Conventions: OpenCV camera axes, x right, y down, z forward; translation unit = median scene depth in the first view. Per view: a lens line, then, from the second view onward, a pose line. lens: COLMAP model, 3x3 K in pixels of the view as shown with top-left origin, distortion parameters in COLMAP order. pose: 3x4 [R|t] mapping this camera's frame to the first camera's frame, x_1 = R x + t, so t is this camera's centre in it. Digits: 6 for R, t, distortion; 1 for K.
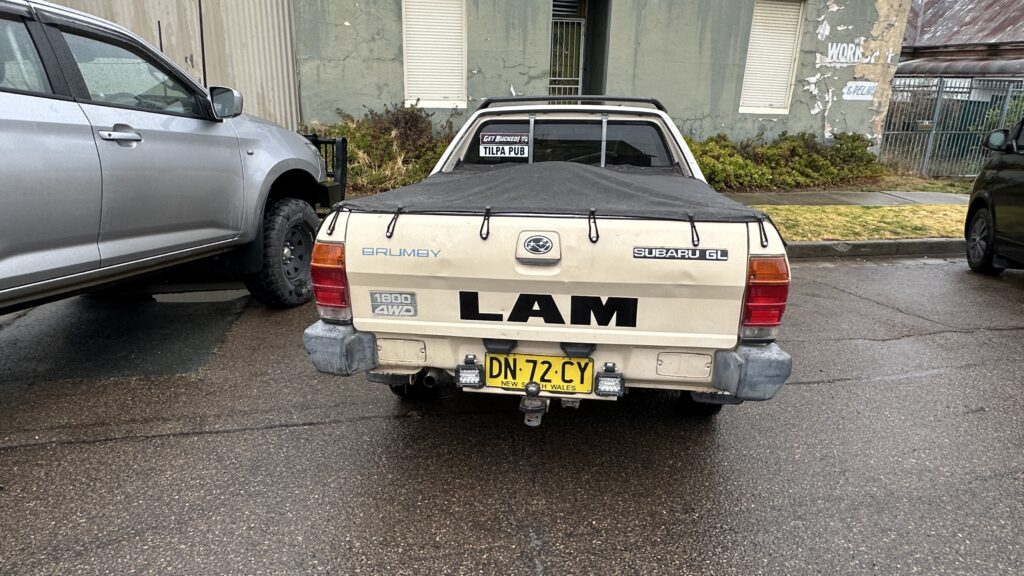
lens RADIAL K [[642.0, 0, 461.5], [0, 642.0, 283.6], [0, 0, 1]] dist [0.004988, 0.000423]
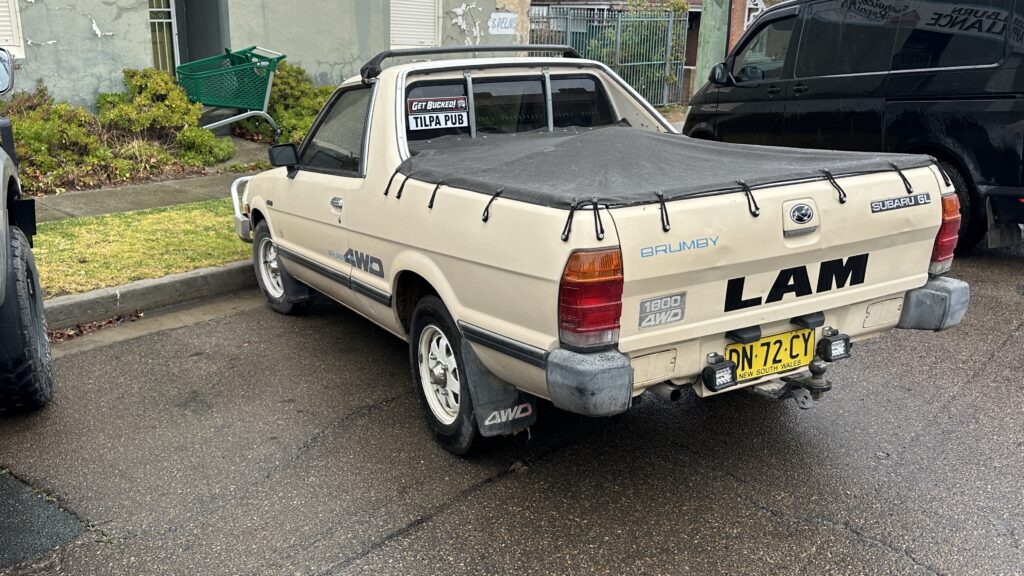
lens RADIAL K [[873.4, 0, 512.0], [0, 873.4, 288.0], [0, 0, 1]] dist [0.074426, -0.009653]
pose [[0.810851, -0.182959, 0.555919, -0.873029], [0.182648, 0.981546, 0.056632, -0.094964], [-0.556021, 0.055617, 0.829305, 0.161027]]
